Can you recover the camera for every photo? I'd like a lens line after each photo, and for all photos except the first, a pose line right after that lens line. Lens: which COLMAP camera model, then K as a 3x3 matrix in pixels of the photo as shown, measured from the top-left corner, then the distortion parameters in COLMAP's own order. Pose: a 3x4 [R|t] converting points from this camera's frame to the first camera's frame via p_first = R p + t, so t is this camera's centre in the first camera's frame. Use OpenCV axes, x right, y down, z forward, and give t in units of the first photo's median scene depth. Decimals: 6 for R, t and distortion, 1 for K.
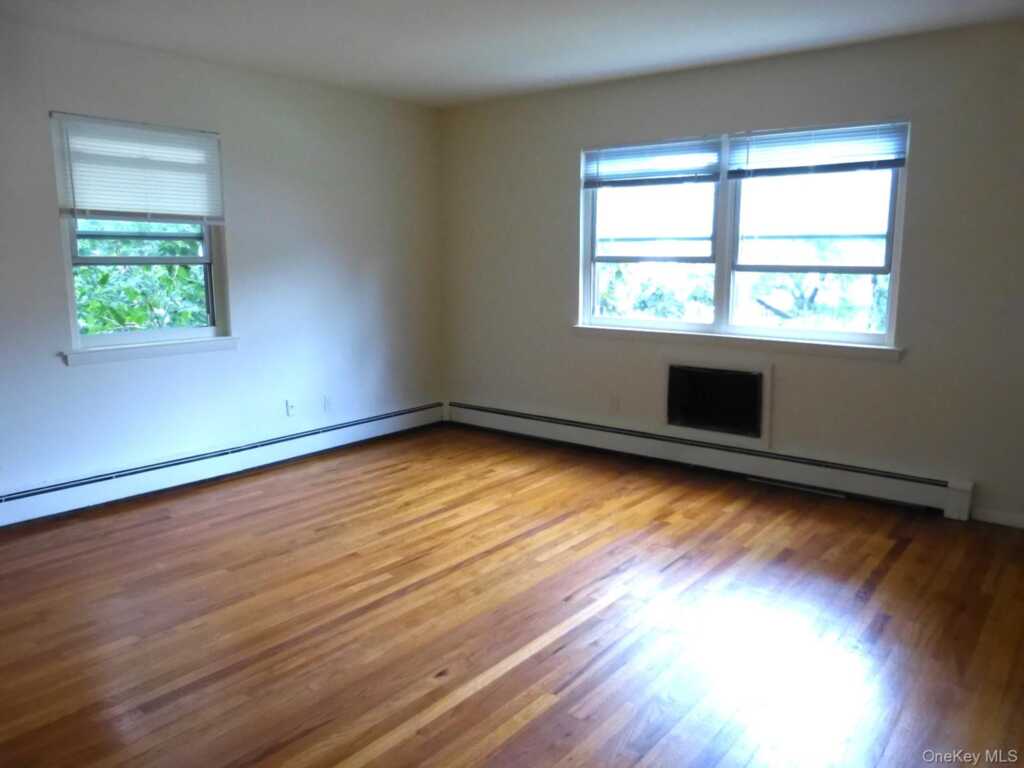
lens RADIAL K [[774.1, 0, 512.0], [0, 774.1, 384.0], [0, 0, 1]] dist [-0.003080, 0.000248]
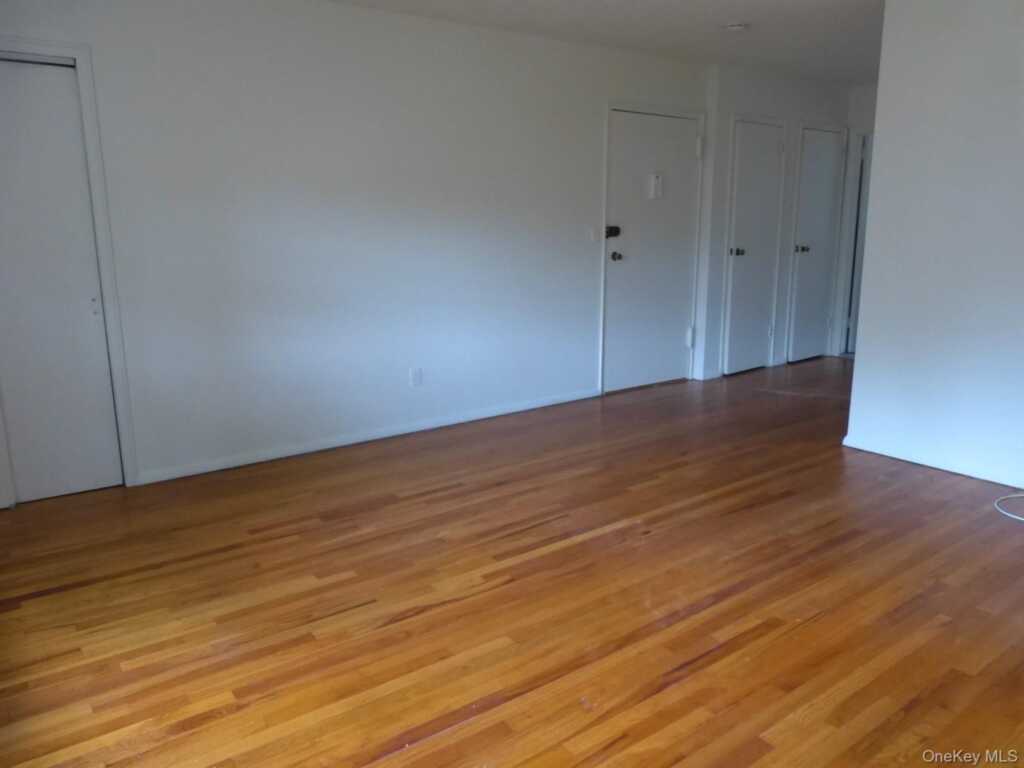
lens RADIAL K [[774.1, 0, 512.0], [0, 774.1, 384.0], [0, 0, 1]] dist [-0.003080, 0.000248]
pose [[-0.967550, -0.049193, 0.247846, -0.134133], [0.043525, 0.933758, 0.355249, -0.246518], [-0.248904, 0.354508, -0.901316, 1.556954]]
